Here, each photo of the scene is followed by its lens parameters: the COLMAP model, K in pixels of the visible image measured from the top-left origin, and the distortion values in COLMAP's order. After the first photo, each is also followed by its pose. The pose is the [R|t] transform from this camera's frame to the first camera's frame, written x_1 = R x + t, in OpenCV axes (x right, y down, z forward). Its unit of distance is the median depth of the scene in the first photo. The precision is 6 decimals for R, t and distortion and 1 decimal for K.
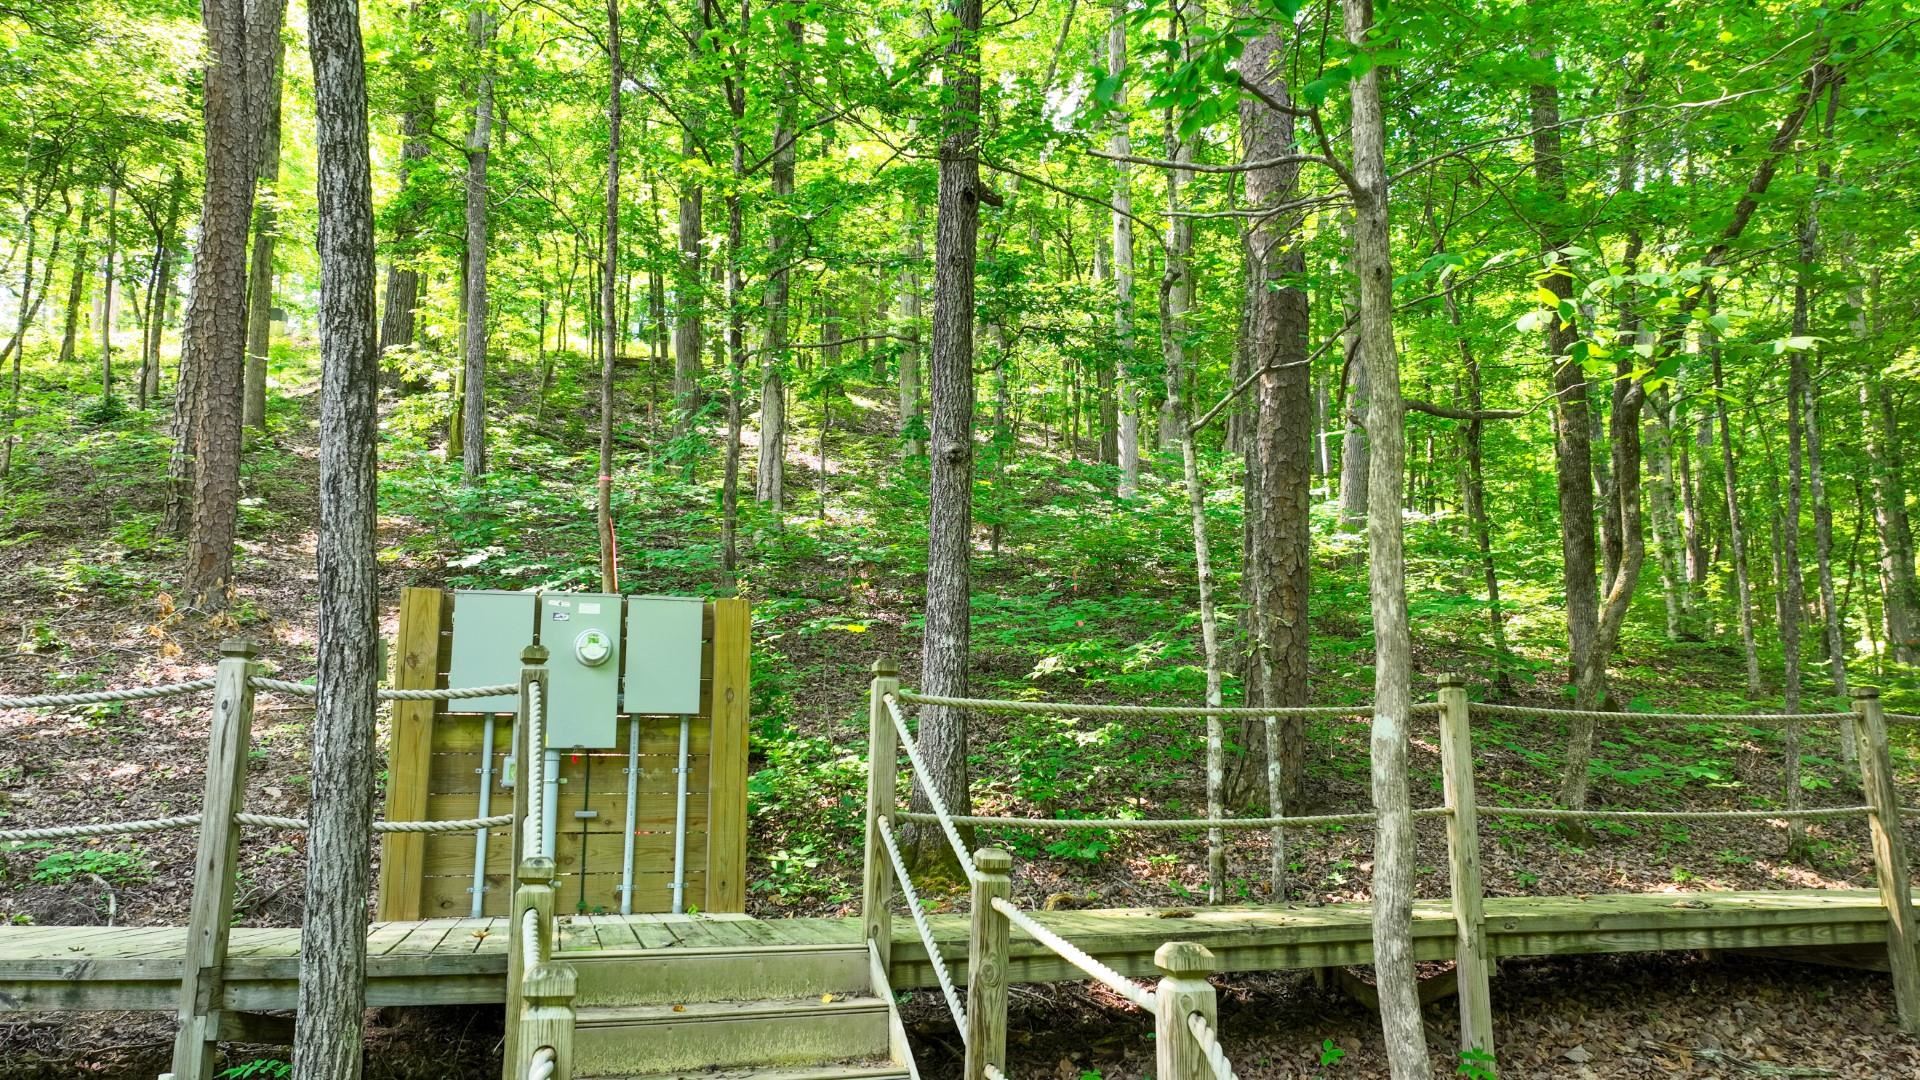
lens RADIAL K [[1347.2, 0, 960.0], [0, 1347.2, 543.6], [0, 0, 1]] dist [-0.005659, 0.022119]
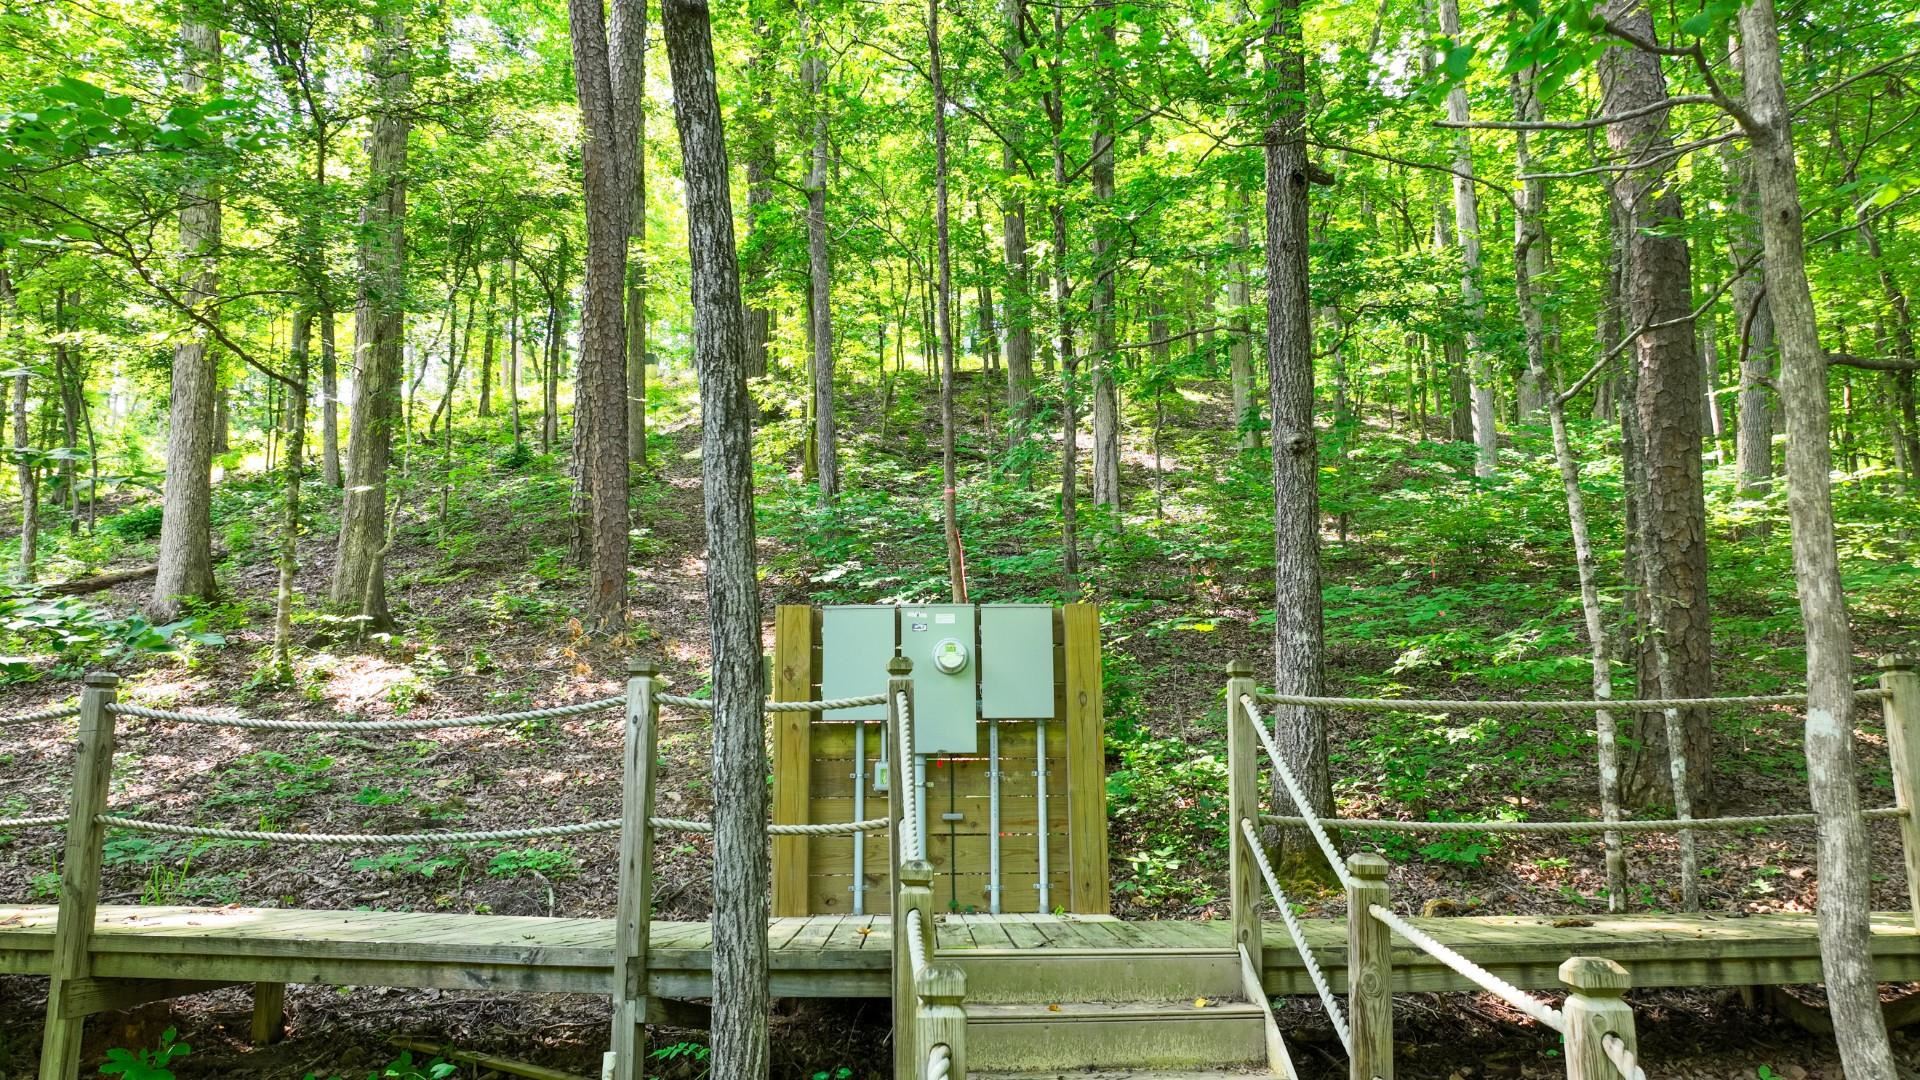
lens RADIAL K [[1347.2, 0, 962.5], [0, 1347.2, 541.1], [0, 0, 1]] dist [-0.005659, 0.022119]
pose [[0.968144, -0.052732, -0.244779, -0.003686], [0.052458, 0.998594, -0.007647, -0.002072], [0.244838, -0.005437, 0.969549, -0.002444]]
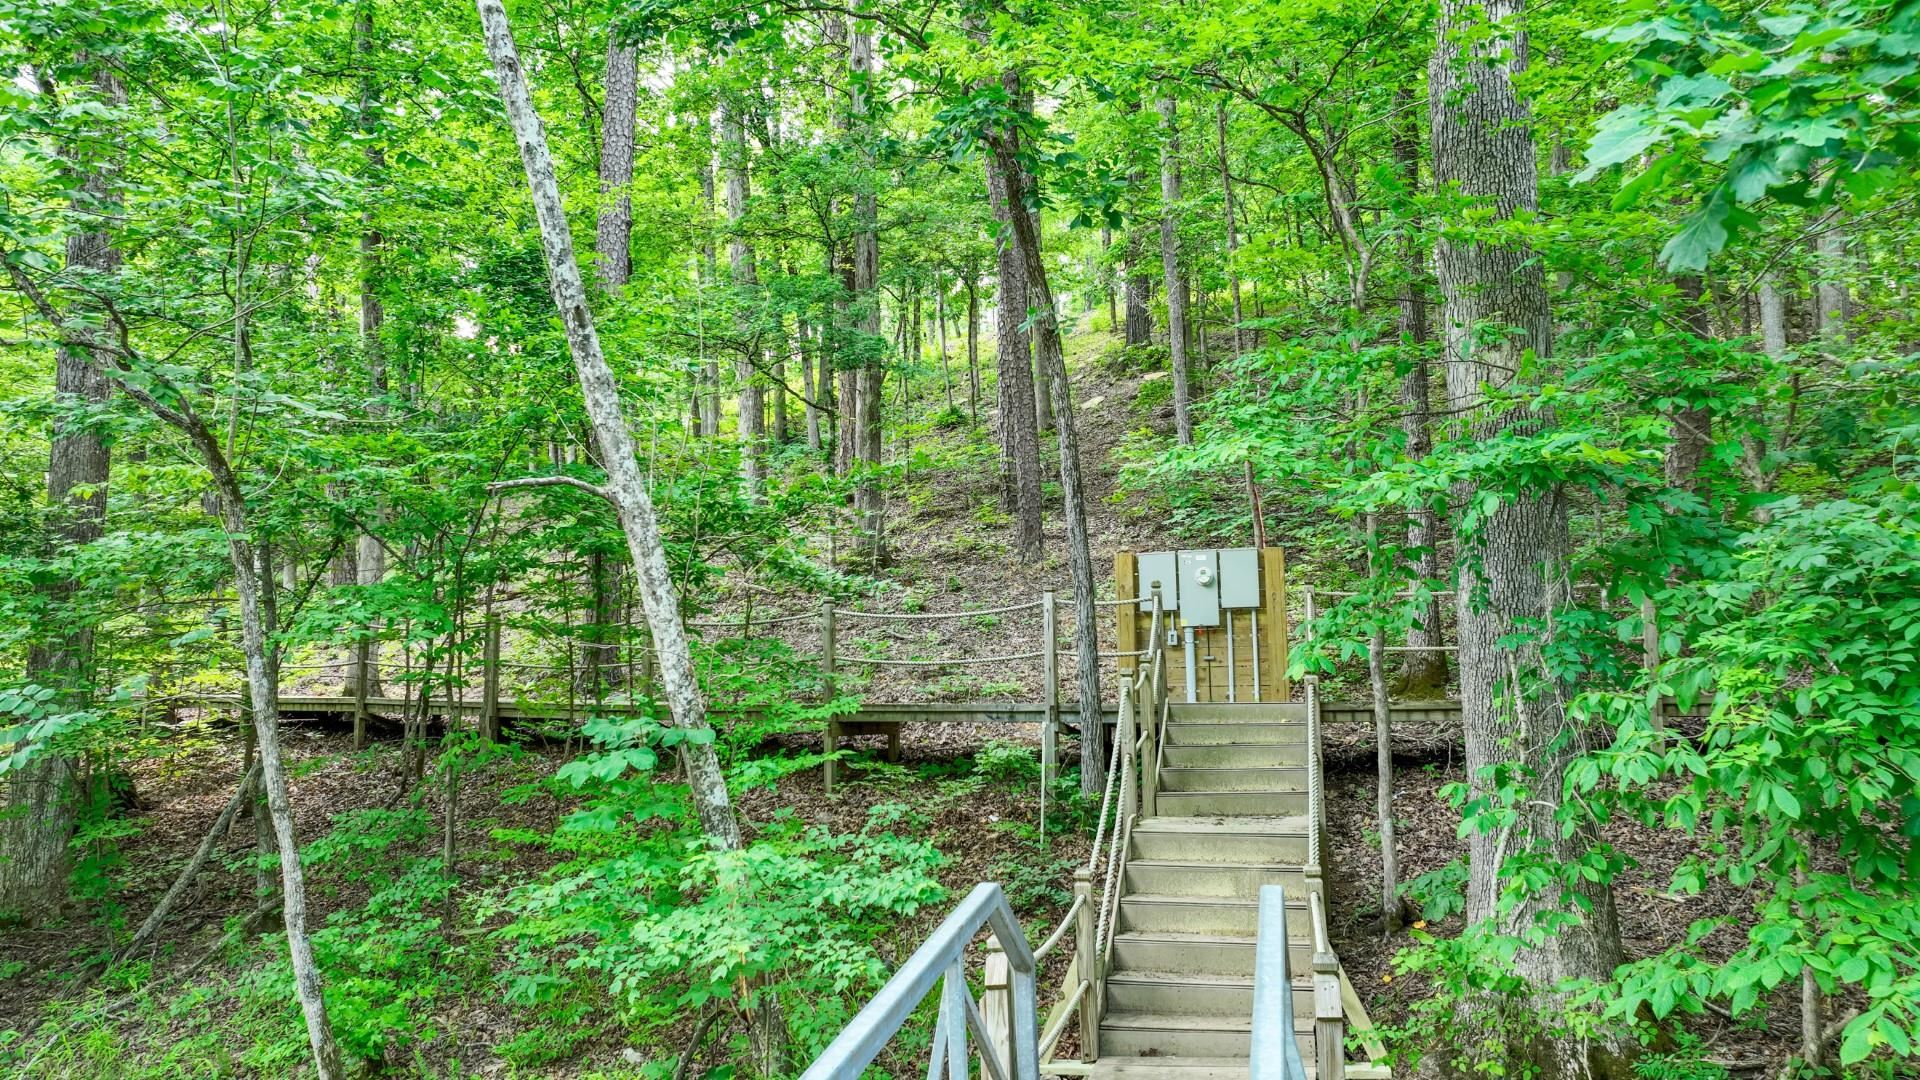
lens RADIAL K [[1347.2, 0, 961.9], [0, 1347.2, 541.6], [0, 0, 1]] dist [-0.005659, 0.022119]
pose [[0.845572, -0.076004, -0.528424, 0.370195], [0.111983, 0.993045, 0.036362, -0.066672], [0.521985, -0.089921, 0.848201, -0.677304]]
